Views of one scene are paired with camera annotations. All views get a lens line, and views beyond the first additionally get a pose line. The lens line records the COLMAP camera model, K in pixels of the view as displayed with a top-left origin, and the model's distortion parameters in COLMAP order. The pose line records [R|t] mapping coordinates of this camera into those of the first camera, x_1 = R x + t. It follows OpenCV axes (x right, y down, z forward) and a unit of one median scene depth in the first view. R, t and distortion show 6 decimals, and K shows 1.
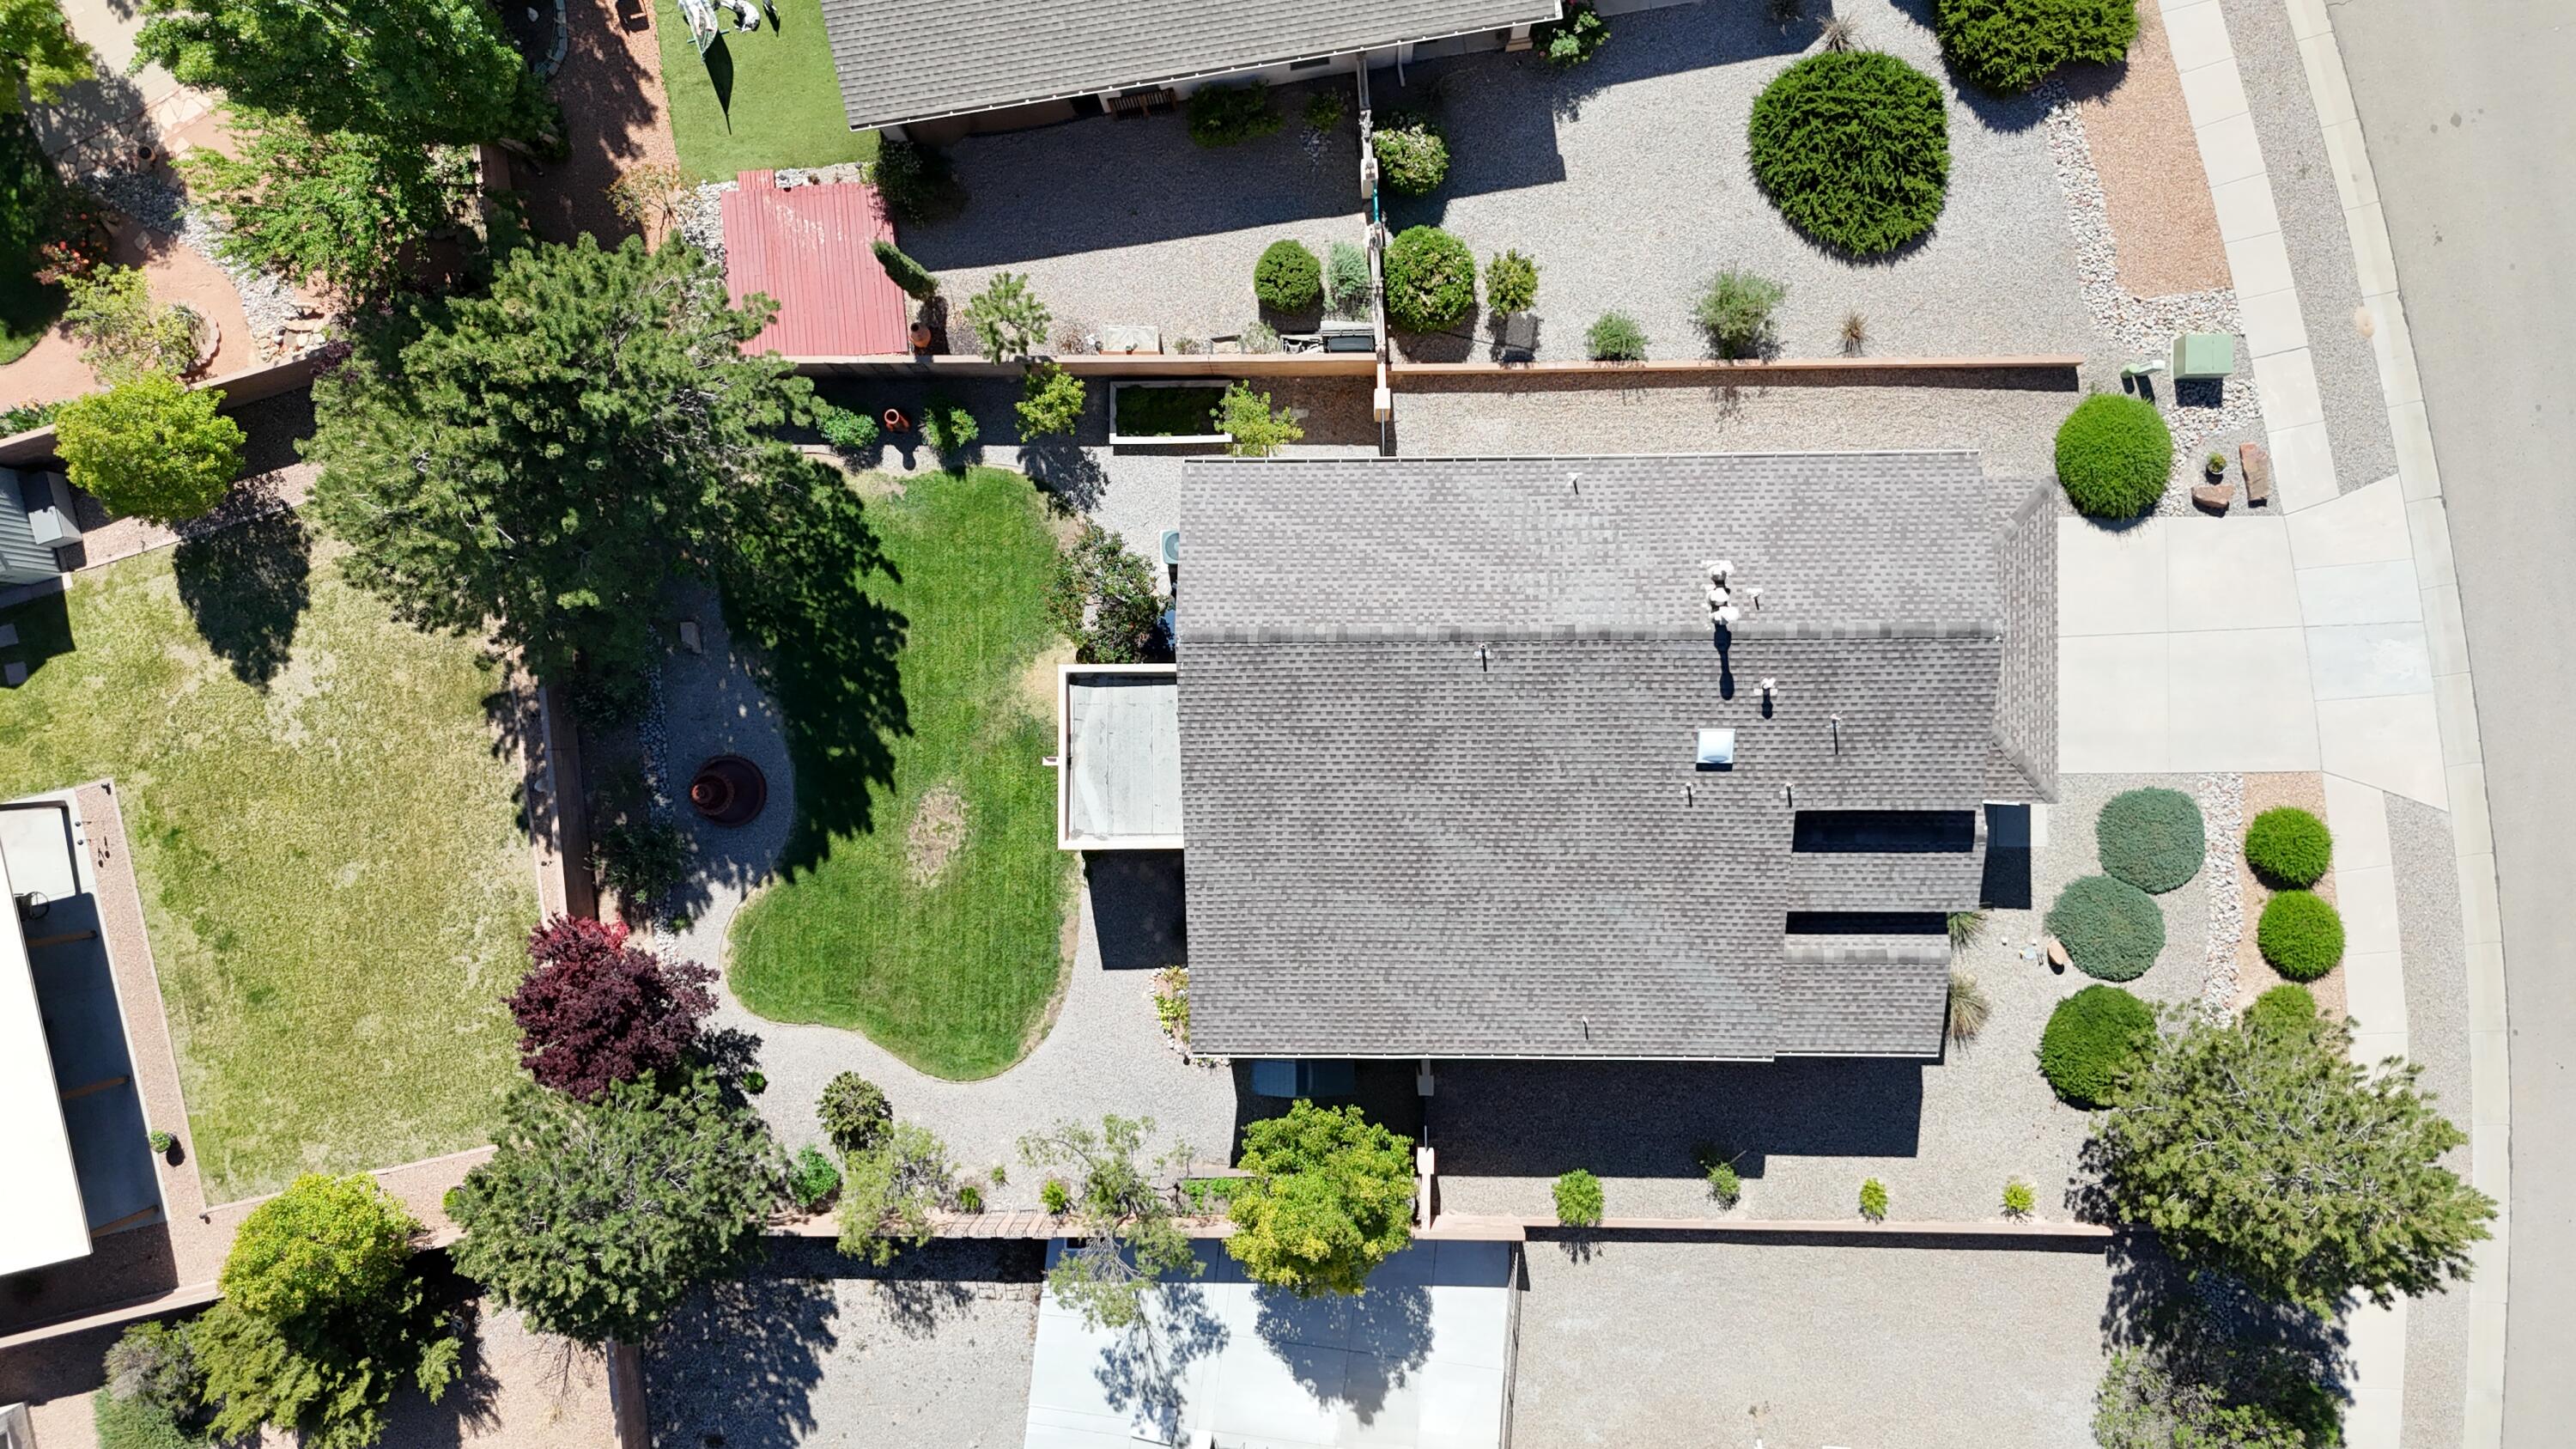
lens RADIAL K [[1912.3, 0, 1278.6], [0, 1912.3, 739.1], [0, 0, 1]] dist [0.066900, -0.061059]
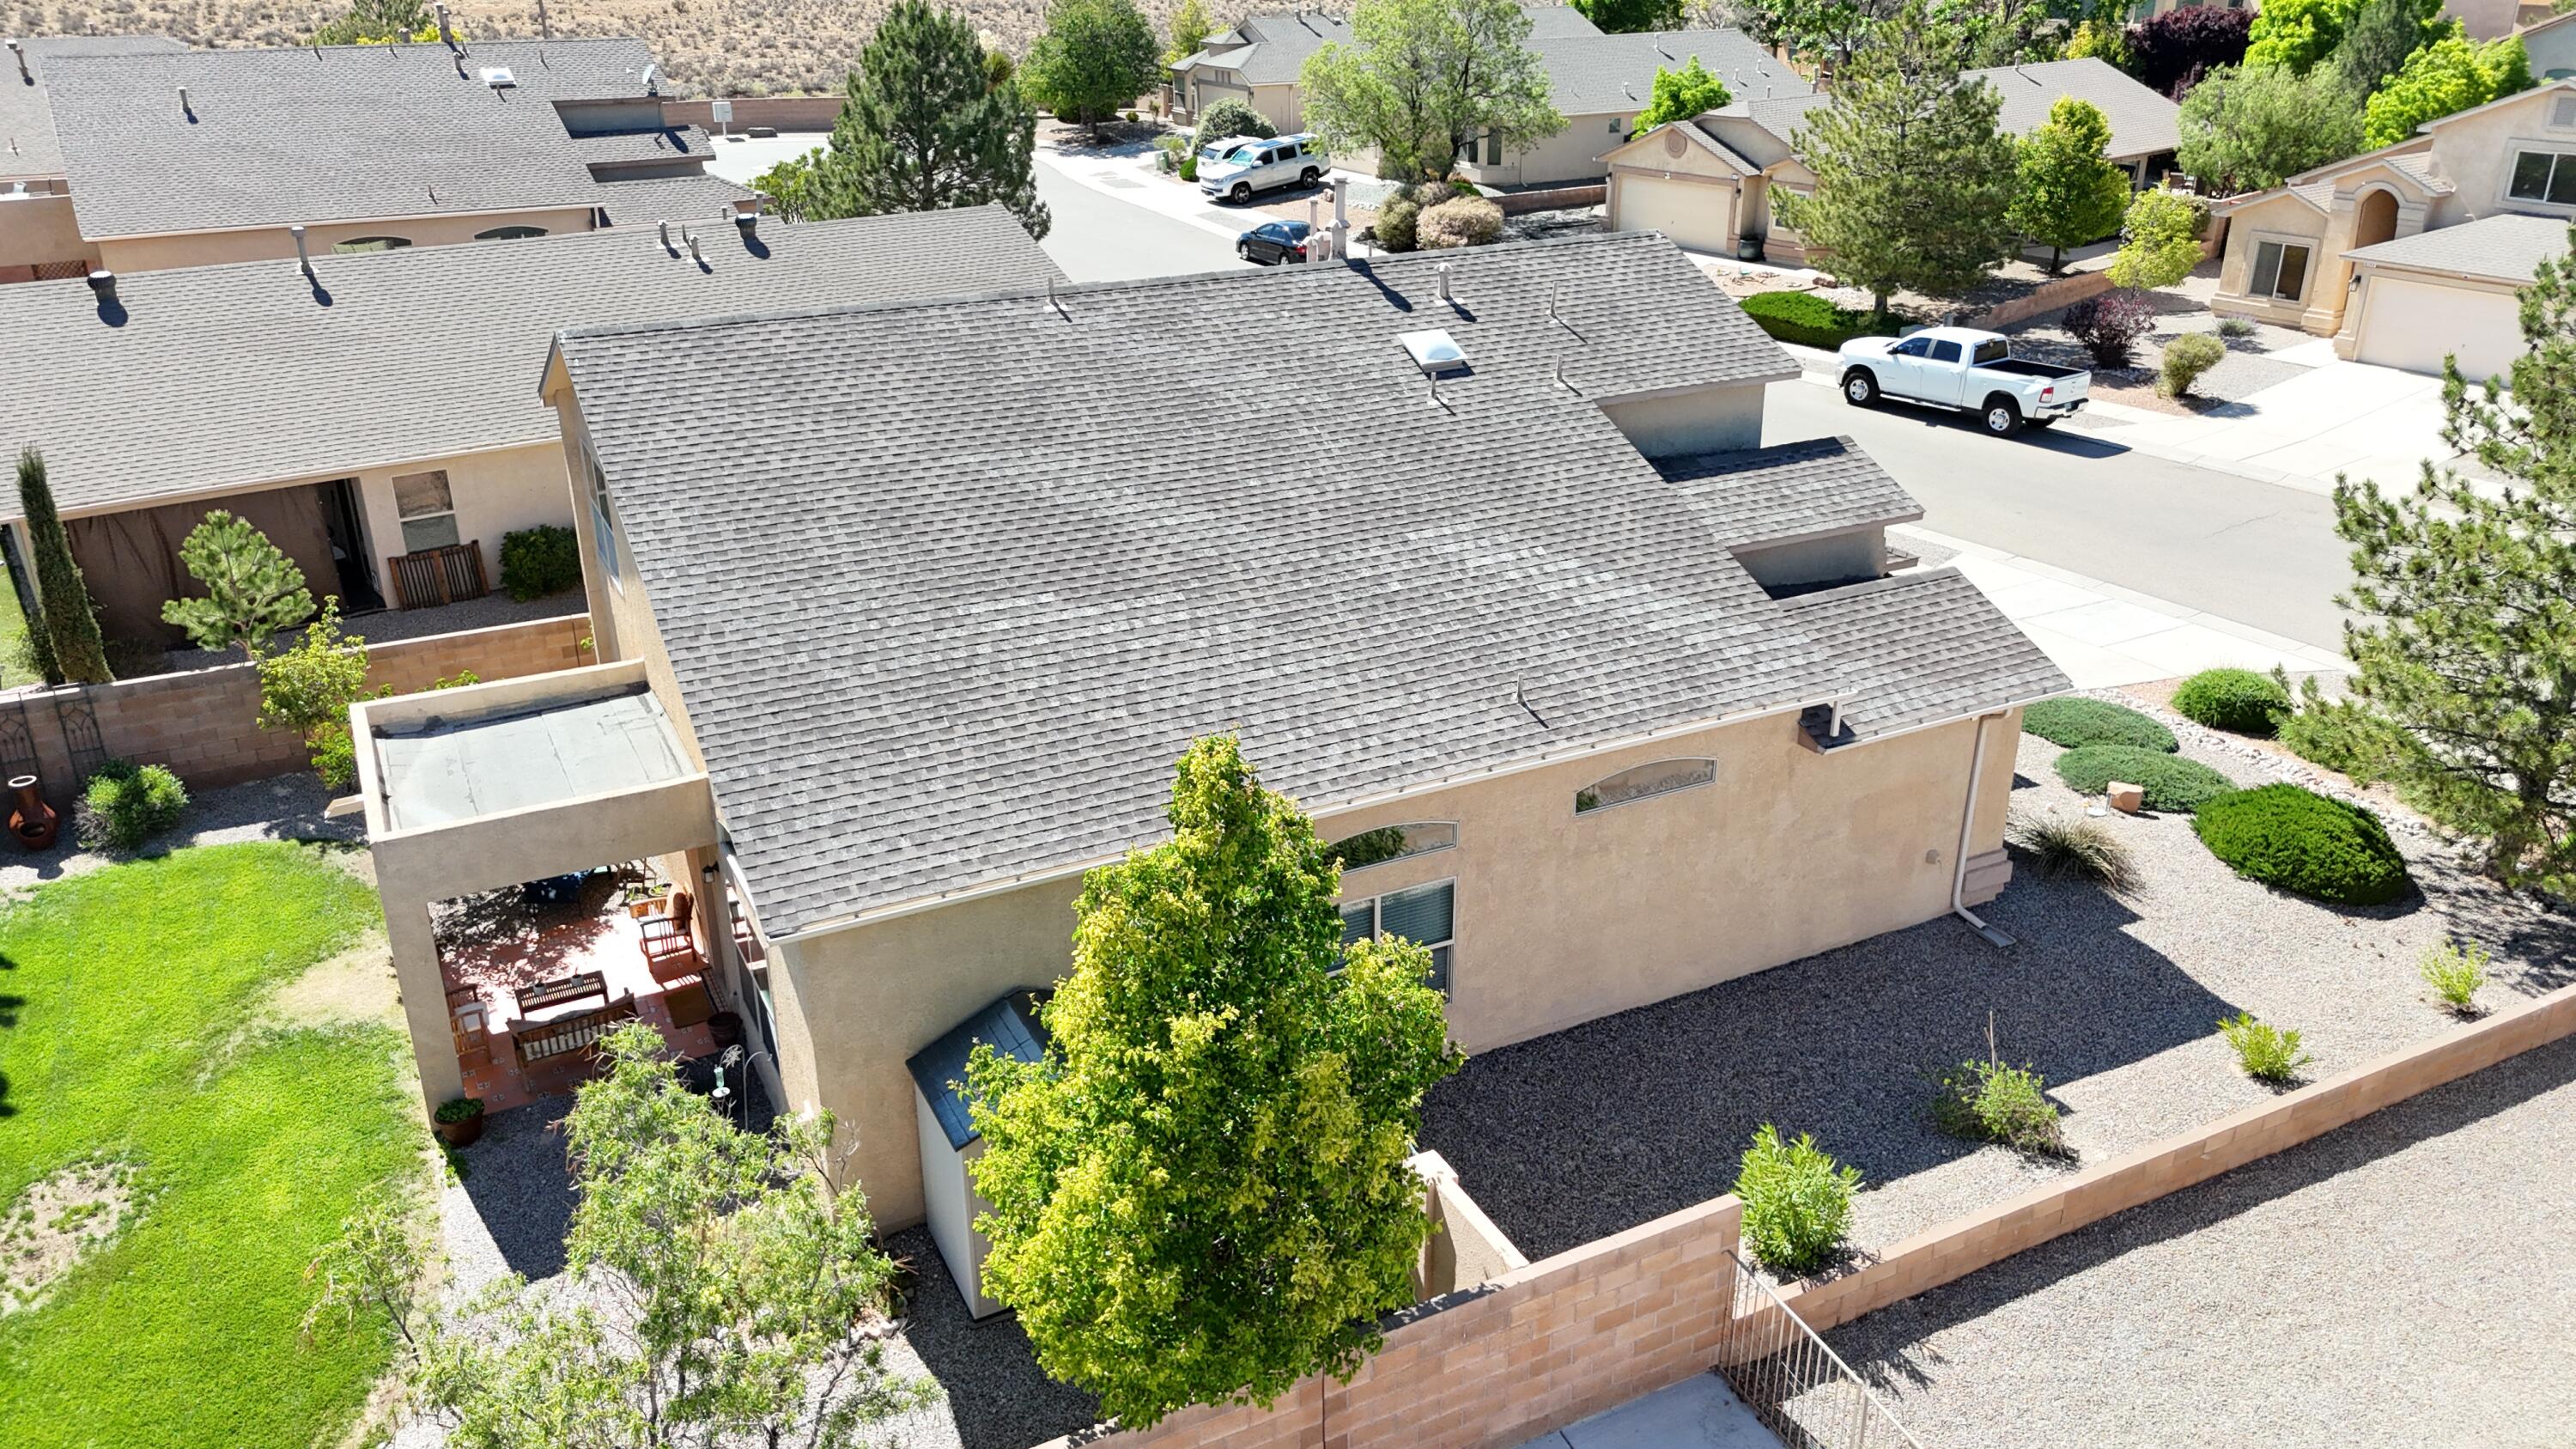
lens RADIAL K [[1912.3, 0, 1299.8], [0, 1912.3, 723.1], [0, 0, 1]] dist [0.066900, -0.061059]
pose [[0.890712, -0.148300, 0.429697, -0.105330], [0.453686, 0.348876, -0.820033, 0.496920], [-0.028300, 0.925361, 0.378030, 0.741947]]
